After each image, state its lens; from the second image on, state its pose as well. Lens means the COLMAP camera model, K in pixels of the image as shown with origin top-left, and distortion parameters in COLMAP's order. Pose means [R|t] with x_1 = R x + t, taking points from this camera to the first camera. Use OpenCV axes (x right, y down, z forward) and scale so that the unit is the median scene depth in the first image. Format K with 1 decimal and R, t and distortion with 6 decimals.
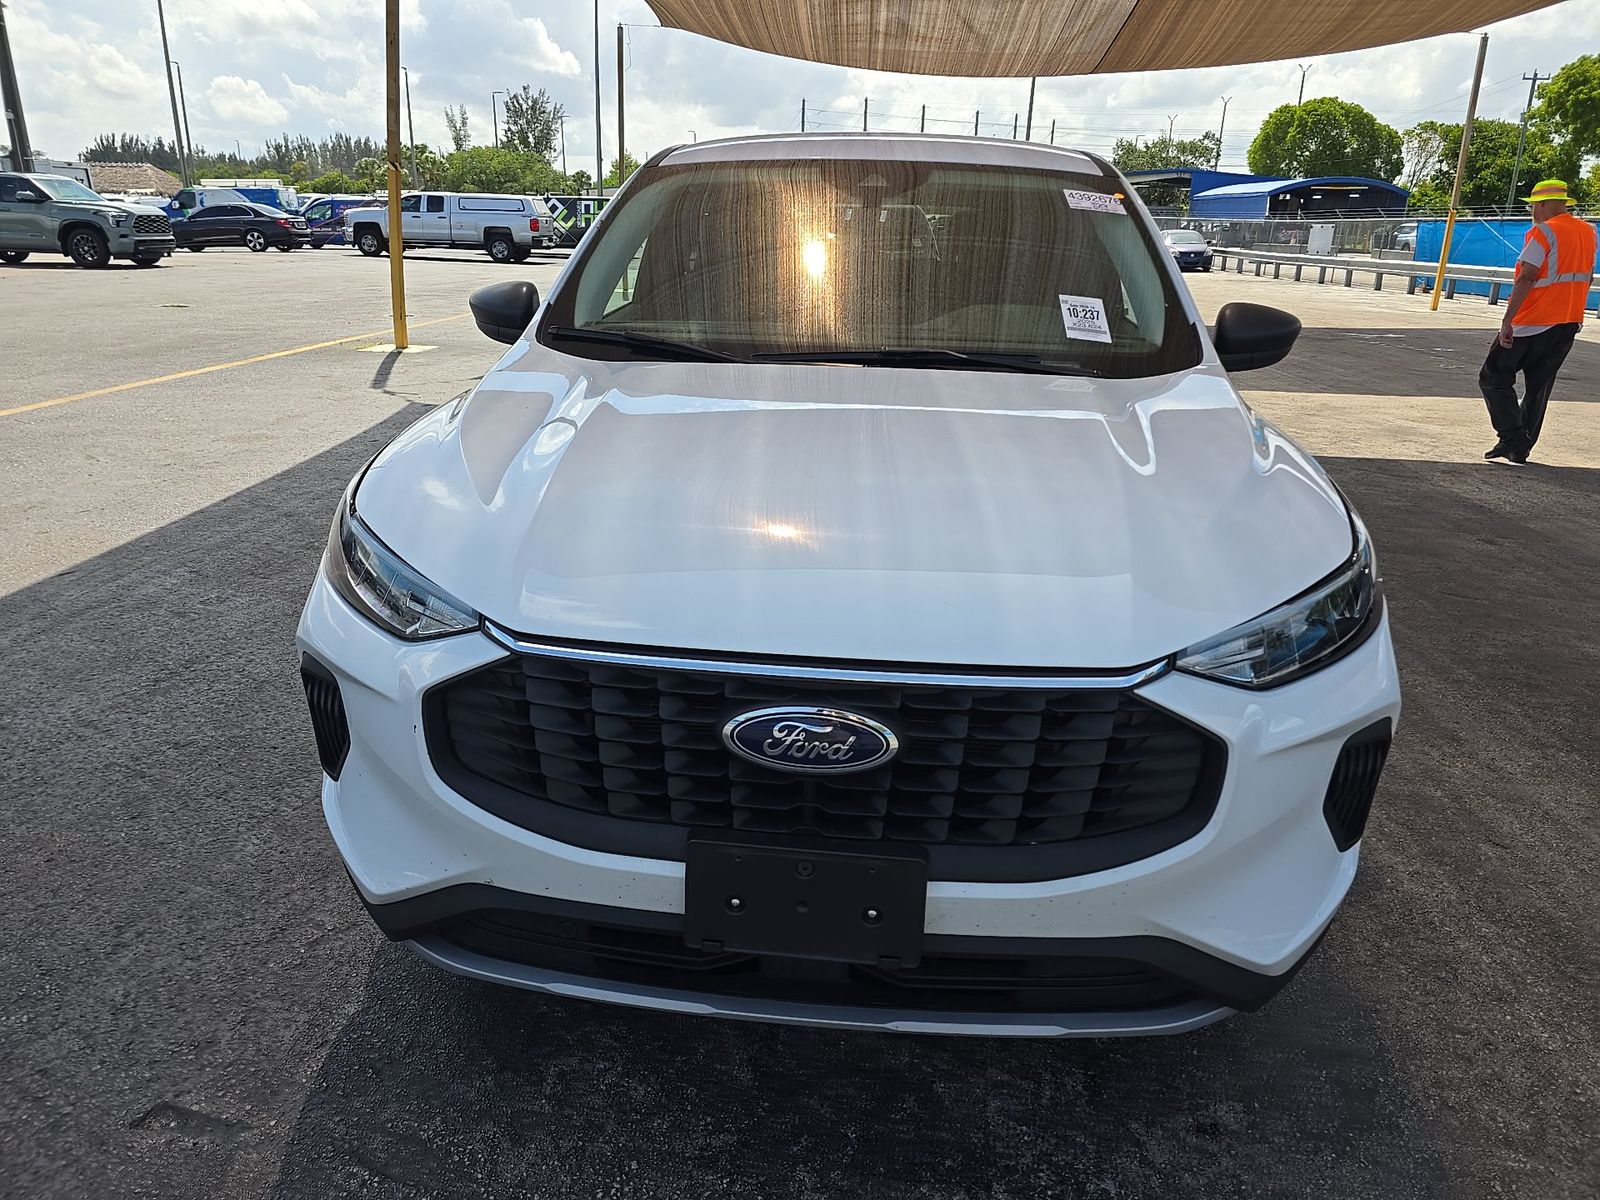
lens RADIAL K [[1061.8, 0, 789.7], [0, 1061.8, 600.9], [0, 0, 1]] dist [0.044373, -0.042261]
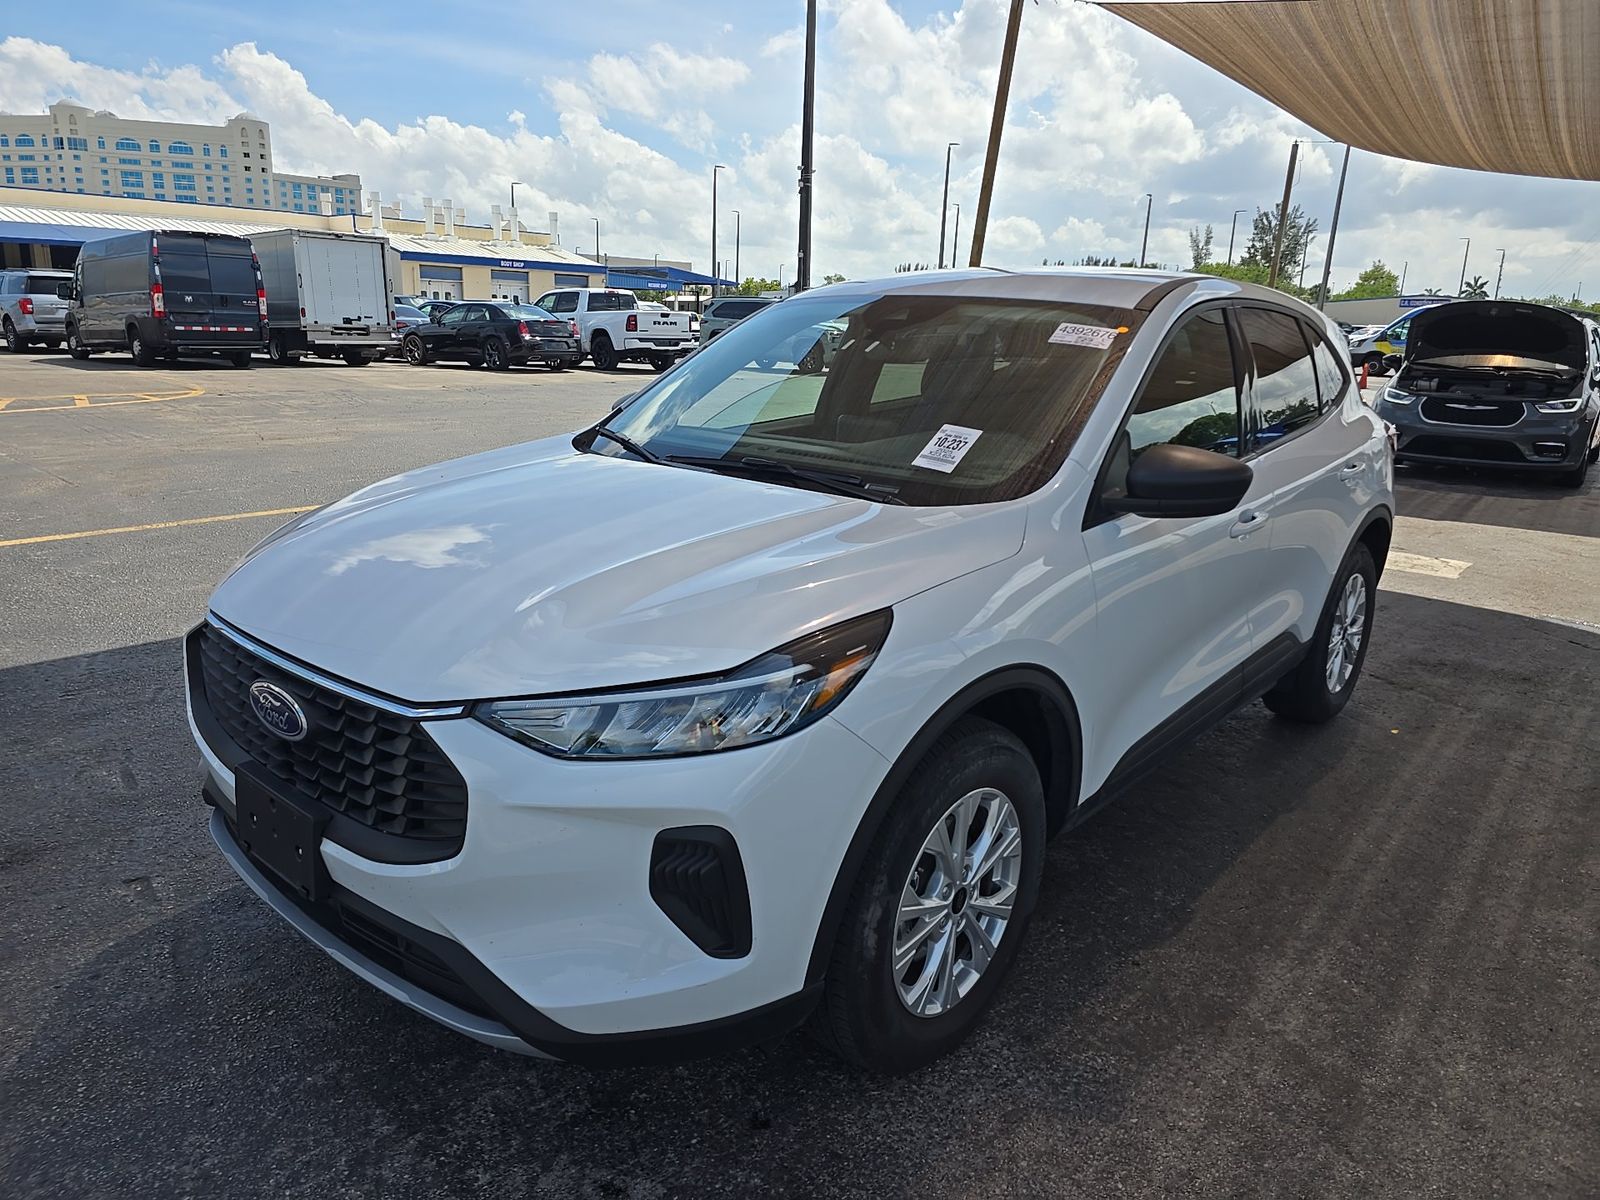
lens RADIAL K [[1061.8, 0, 789.7], [0, 1061.8, 600.9], [0, 0, 1]] dist [0.044373, -0.042261]
pose [[0.812586, 0.148628, -0.563572, 1.241845], [-0.203211, 0.978511, -0.034942, -0.091415], [0.546268, 0.142917, 0.825328, 0.163969]]
